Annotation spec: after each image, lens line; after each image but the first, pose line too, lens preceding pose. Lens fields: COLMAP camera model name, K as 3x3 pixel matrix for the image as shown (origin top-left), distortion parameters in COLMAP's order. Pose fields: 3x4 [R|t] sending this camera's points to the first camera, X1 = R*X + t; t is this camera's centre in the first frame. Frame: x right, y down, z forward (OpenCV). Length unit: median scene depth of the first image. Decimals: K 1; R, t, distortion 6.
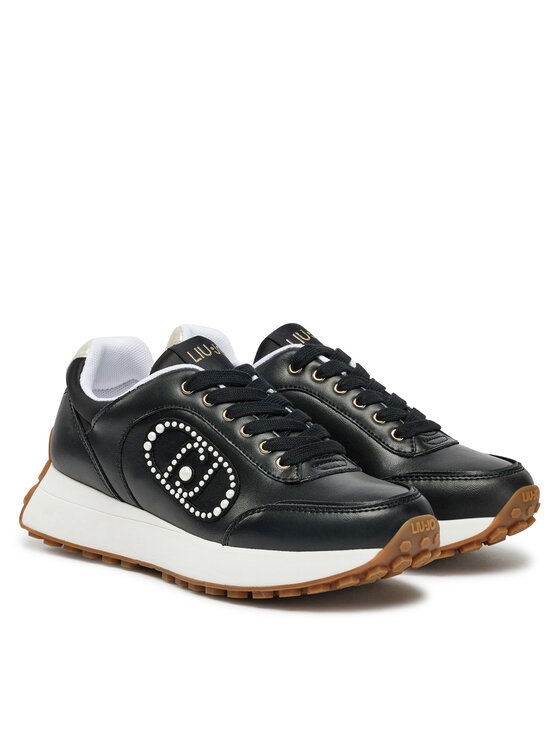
lens RADIAL K [[2198.0, 0, 280.0], [0, 2198.0, 373.0], [0, 0, 1]] dist [1.482874, -103.438801]
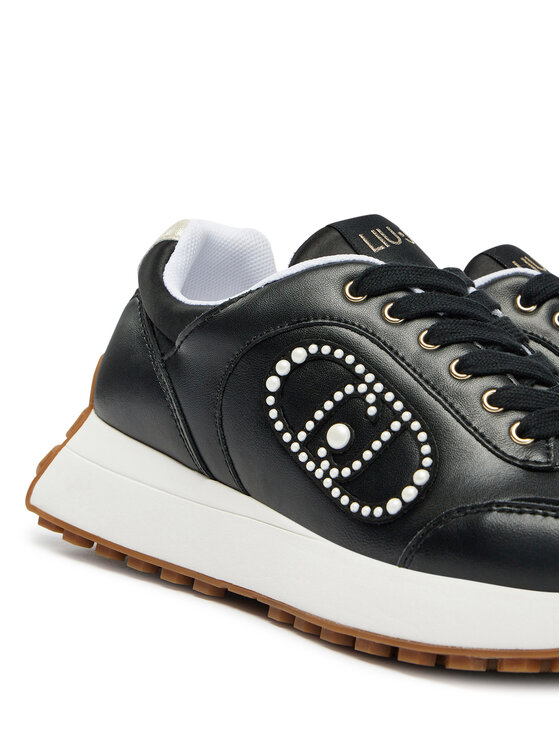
lens RADIAL K [[1634.3, 0, 280.0], [0, 1634.3, 373.0], [0, 0, 1]] dist [-0.314201, 0.199860]
pose [[0.991795, 0.122542, 0.036417, -0.074539], [-0.119083, 0.989198, -0.085473, 0.066884], [-0.046497, 0.080435, 0.995675, 0.581478]]
